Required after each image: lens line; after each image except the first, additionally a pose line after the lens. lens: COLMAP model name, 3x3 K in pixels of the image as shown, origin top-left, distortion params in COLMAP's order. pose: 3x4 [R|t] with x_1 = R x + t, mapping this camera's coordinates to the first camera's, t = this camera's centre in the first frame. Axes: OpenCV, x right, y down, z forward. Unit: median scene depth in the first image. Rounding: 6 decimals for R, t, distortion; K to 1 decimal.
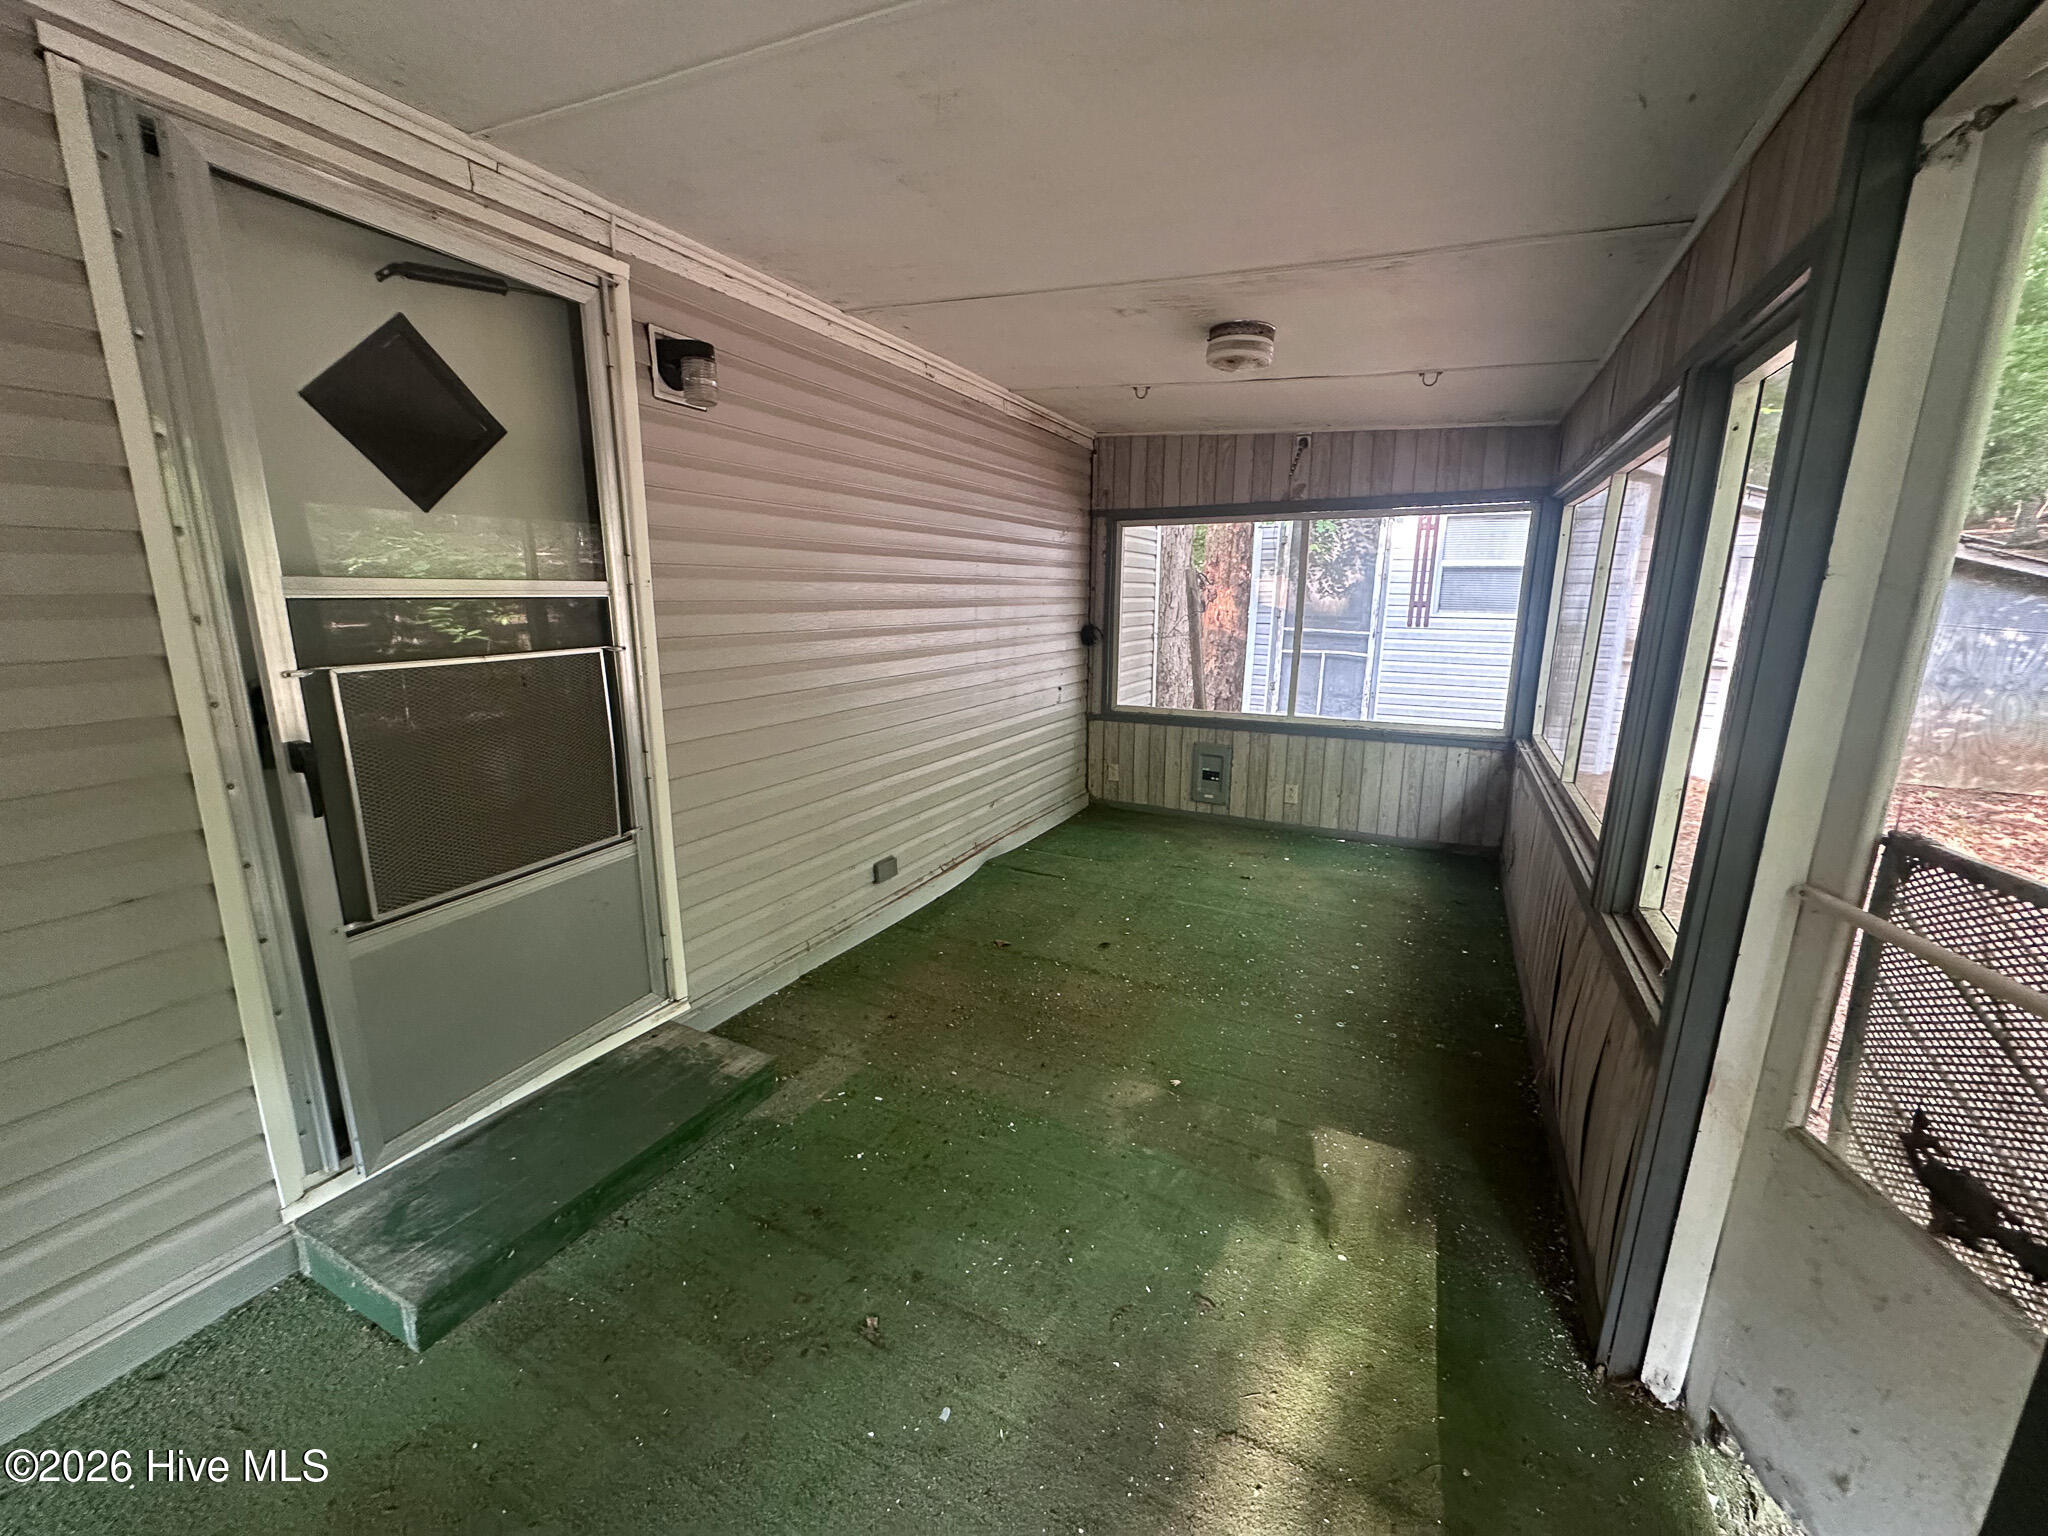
lens RADIAL K [[821.7, 0, 1026.5], [0, 821.7, 773.6], [0, 0, 1]] dist [0.000179, 0.000005]
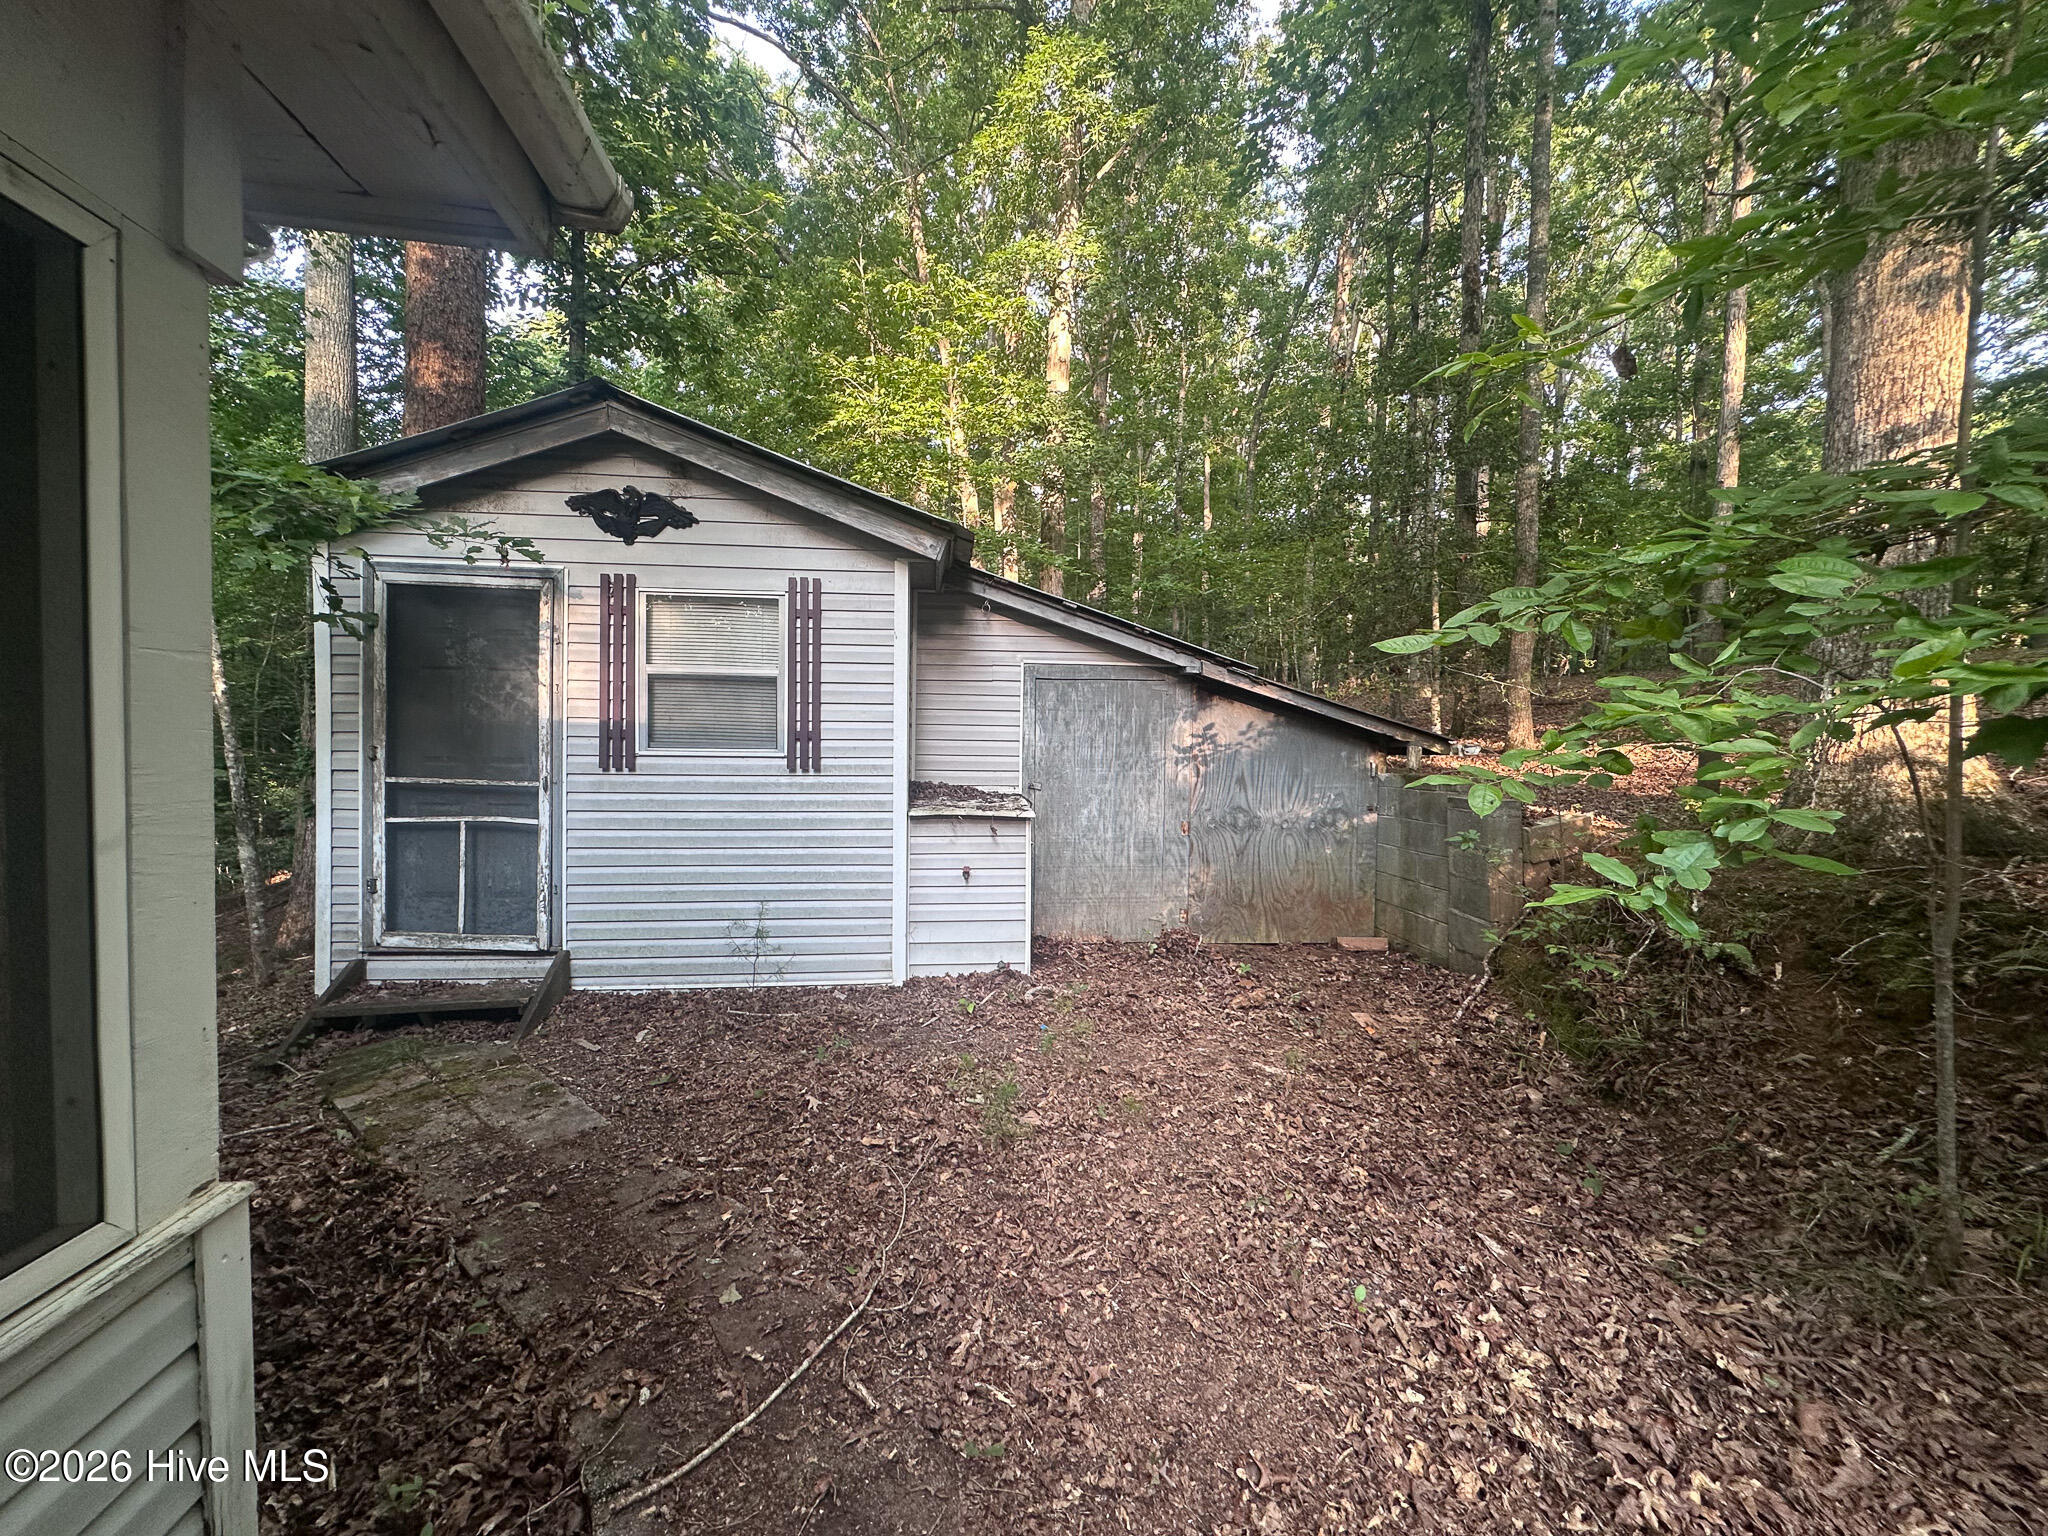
lens RADIAL K [[821.7, 0, 1021.7], [0, 821.7, 768.2], [0, 0, 1]] dist [0.000179, 0.000005]
pose [[0.831766, -0.015723, 0.554904, 0.378896], [0.117692, 0.981870, -0.148592, -0.056611], [-0.542507, 0.188901, 0.818537, 0.345129]]
